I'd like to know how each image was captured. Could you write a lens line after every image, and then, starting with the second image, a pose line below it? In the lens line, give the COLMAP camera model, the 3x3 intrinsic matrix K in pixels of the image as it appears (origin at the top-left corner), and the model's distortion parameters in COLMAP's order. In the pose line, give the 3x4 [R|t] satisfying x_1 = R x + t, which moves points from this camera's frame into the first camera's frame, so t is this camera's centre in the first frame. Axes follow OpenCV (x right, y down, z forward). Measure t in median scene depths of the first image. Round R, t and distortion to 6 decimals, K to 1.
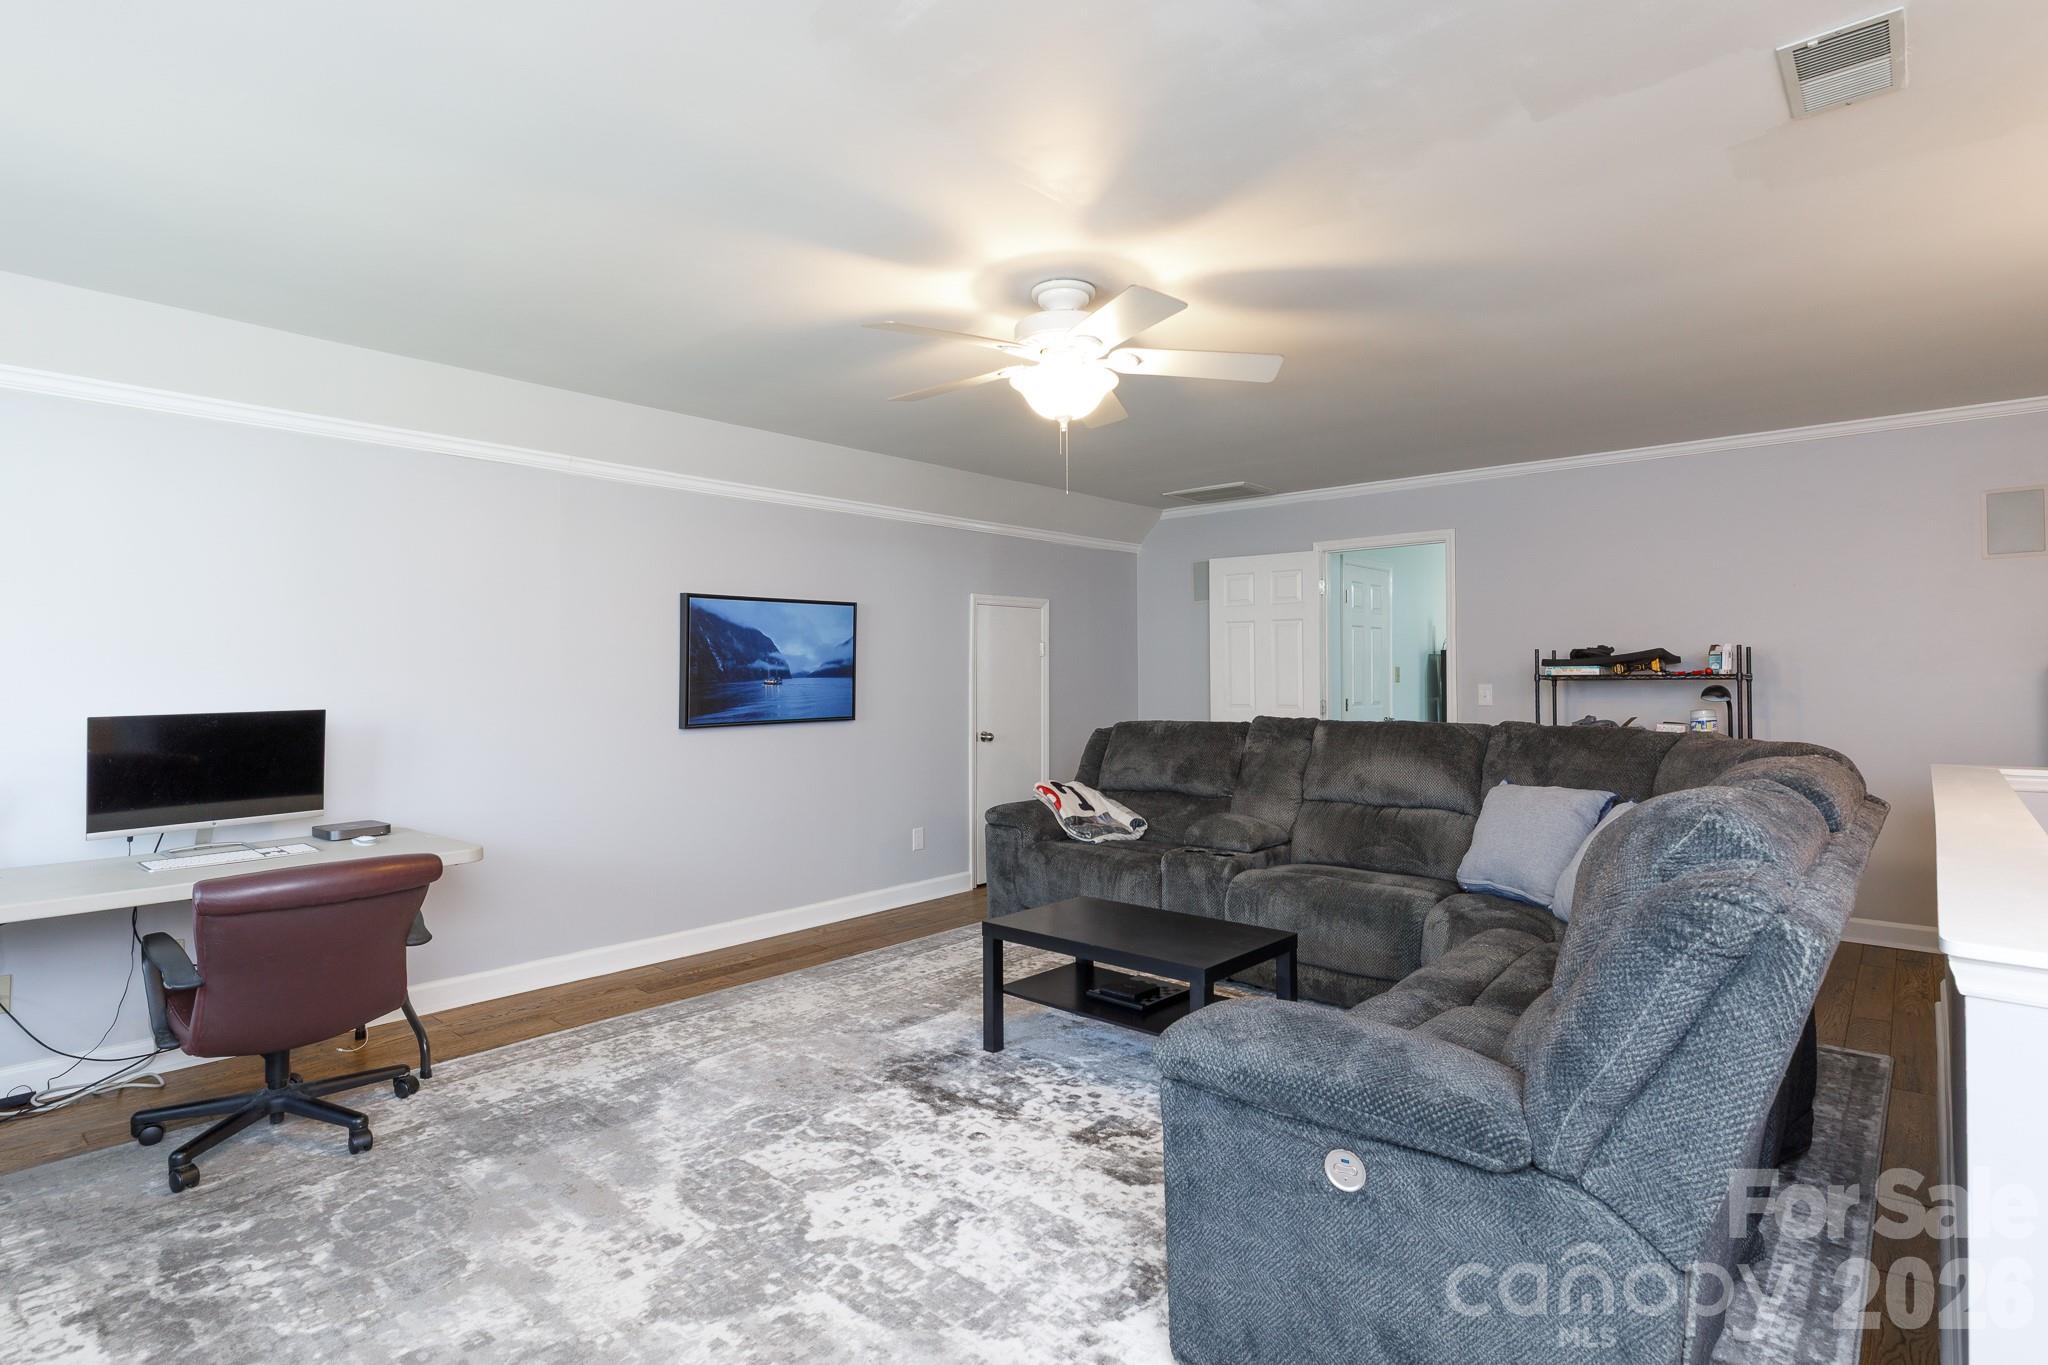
lens RADIAL K [[1056.7, 0, 1026.8], [0, 1056.7, 676.1], [0, 0, 1]] dist [0.000241, -0.000126]
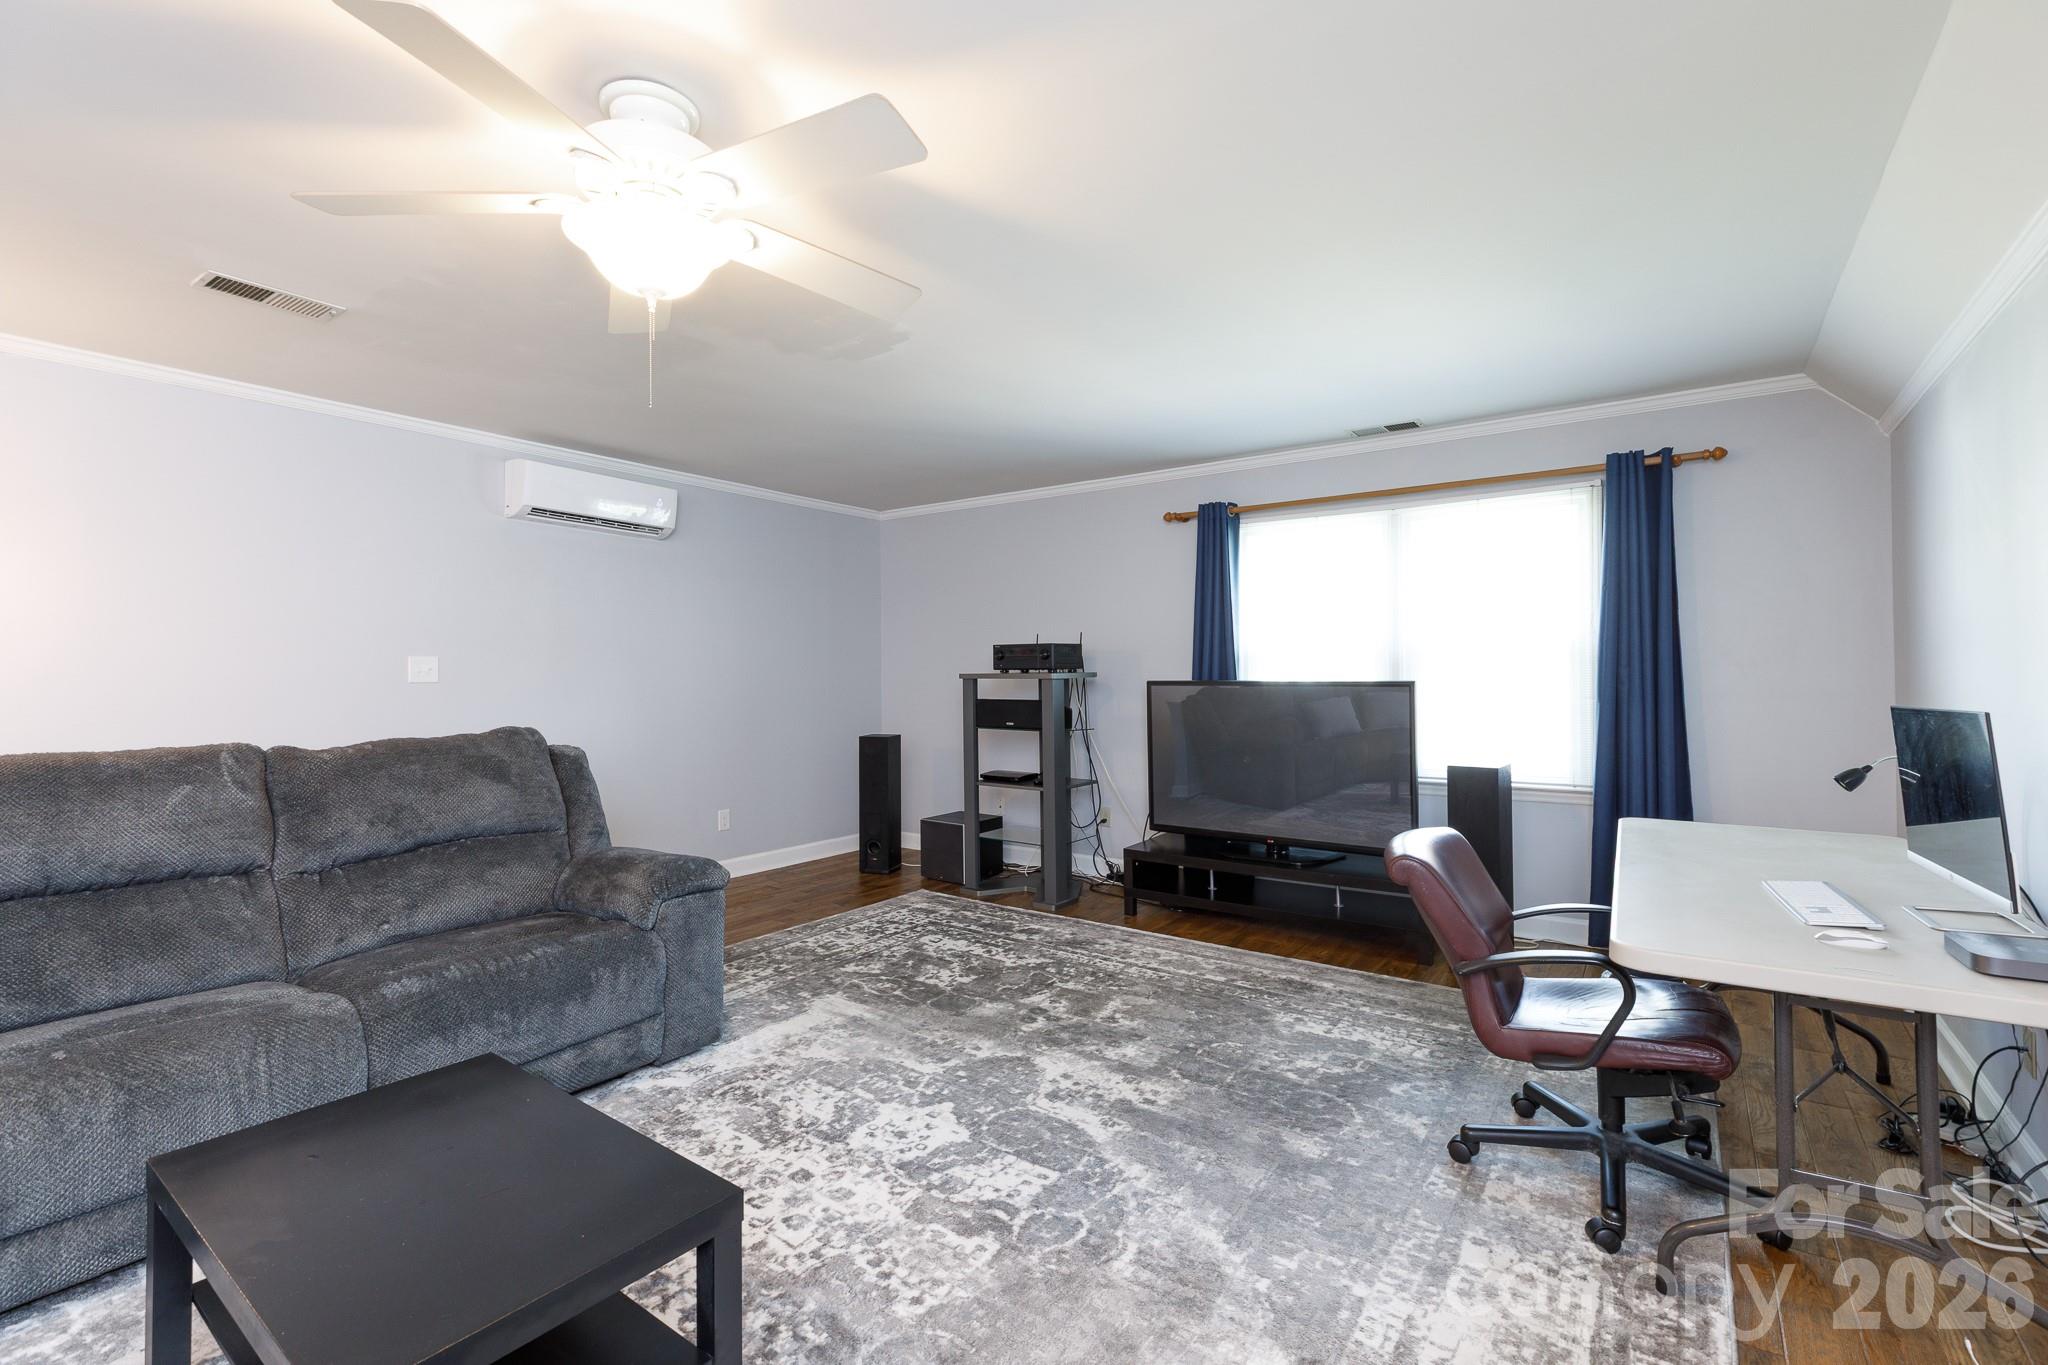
lens RADIAL K [[915.7, 0, 1018.4], [0, 915.7, 675.3], [0, 0, 1]] dist [0.001517, -0.000051]
pose [[-0.995826, 0.010734, -0.090638, -0.183190], [0.010890, 0.999940, -0.001225, 0.011793], [0.090619, -0.002207, -0.995883, 2.009088]]
